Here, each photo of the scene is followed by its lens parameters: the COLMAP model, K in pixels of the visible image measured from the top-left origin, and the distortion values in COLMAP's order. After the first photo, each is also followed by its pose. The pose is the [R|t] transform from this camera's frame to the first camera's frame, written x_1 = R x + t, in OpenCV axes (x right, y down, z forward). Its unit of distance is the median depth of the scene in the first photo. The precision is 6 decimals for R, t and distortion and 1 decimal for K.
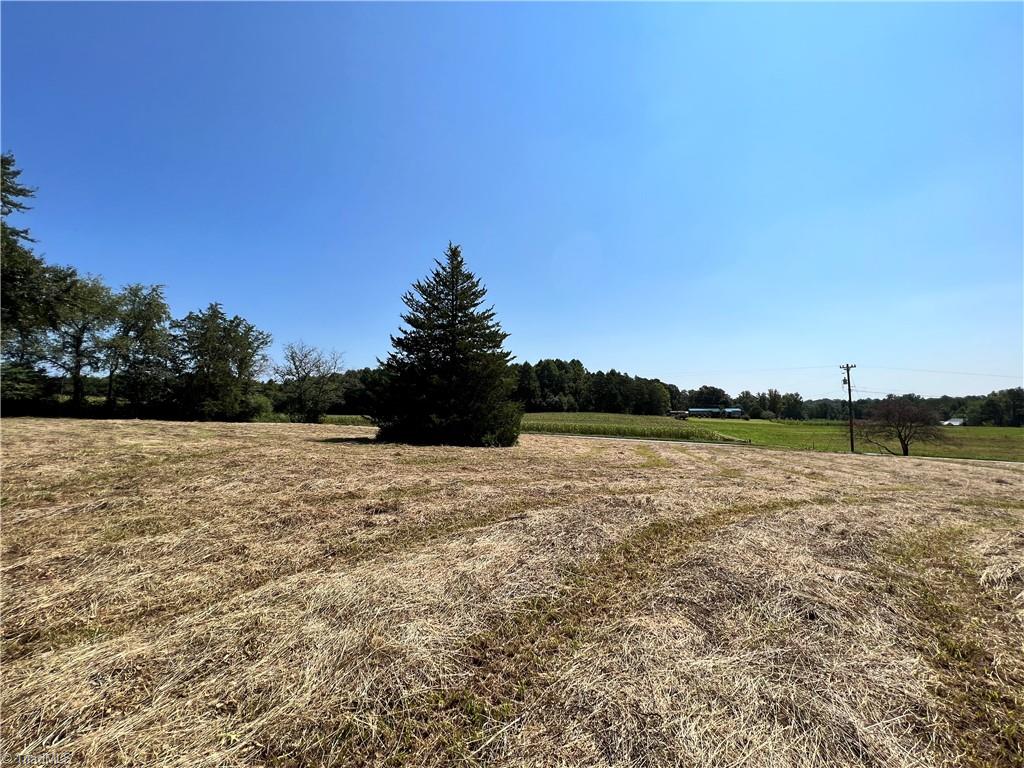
lens RADIAL K [[411.8, 0, 509.1], [0, 411.8, 390.6], [0, 0, 1]] dist [-0.002412, -0.000017]
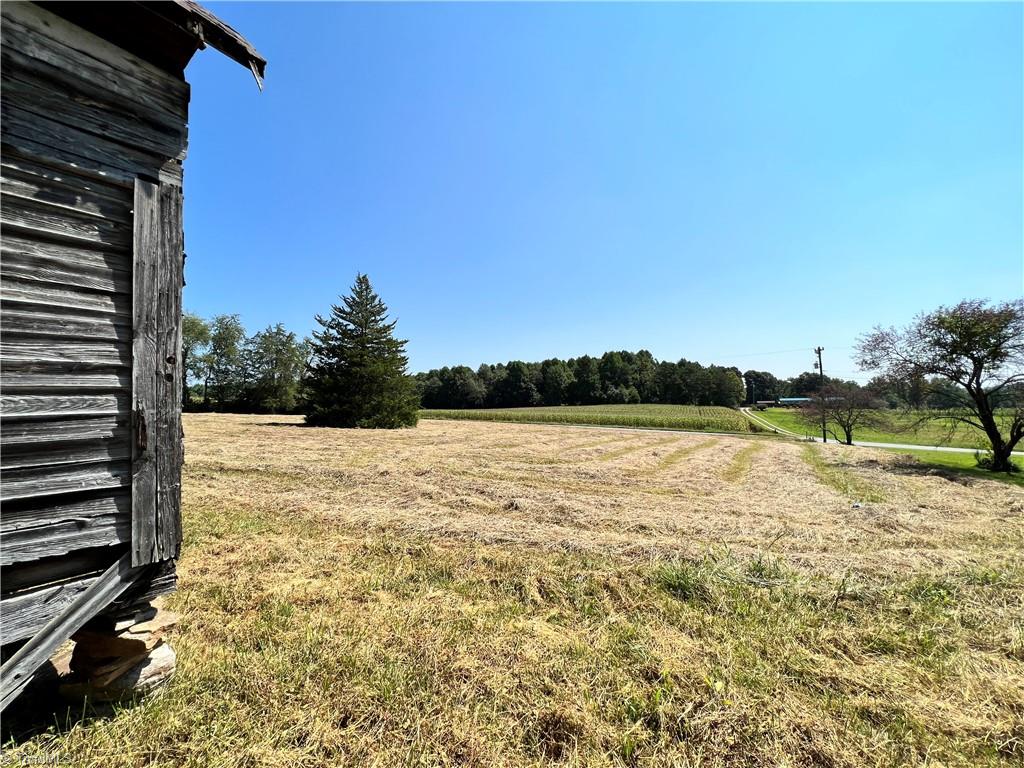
lens RADIAL K [[411.8, 0, 511.0], [0, 411.8, 385.2], [0, 0, 1]] dist [-0.002412, -0.000017]
pose [[0.967371, -0.026580, -0.251966, 0.120451], [0.026712, 0.999639, -0.002896, 0.002185], [0.251952, -0.003929, 0.967732, -0.026592]]
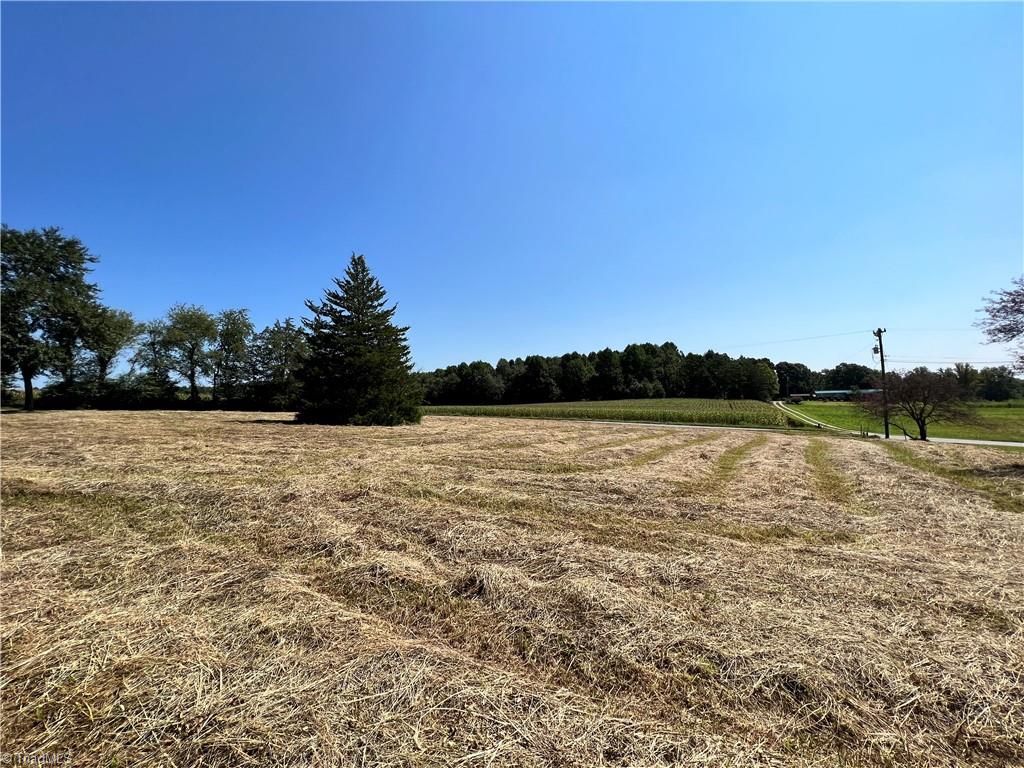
lens RADIAL K [[411.8, 0, 511.3], [0, 411.8, 383.2], [0, 0, 1]] dist [-0.002412, -0.000017]
pose [[0.953531, -0.036842, -0.299034, 0.117115], [0.038364, 0.999264, -0.000783, 0.005302], [0.298842, -0.010725, 0.954242, 0.001173]]
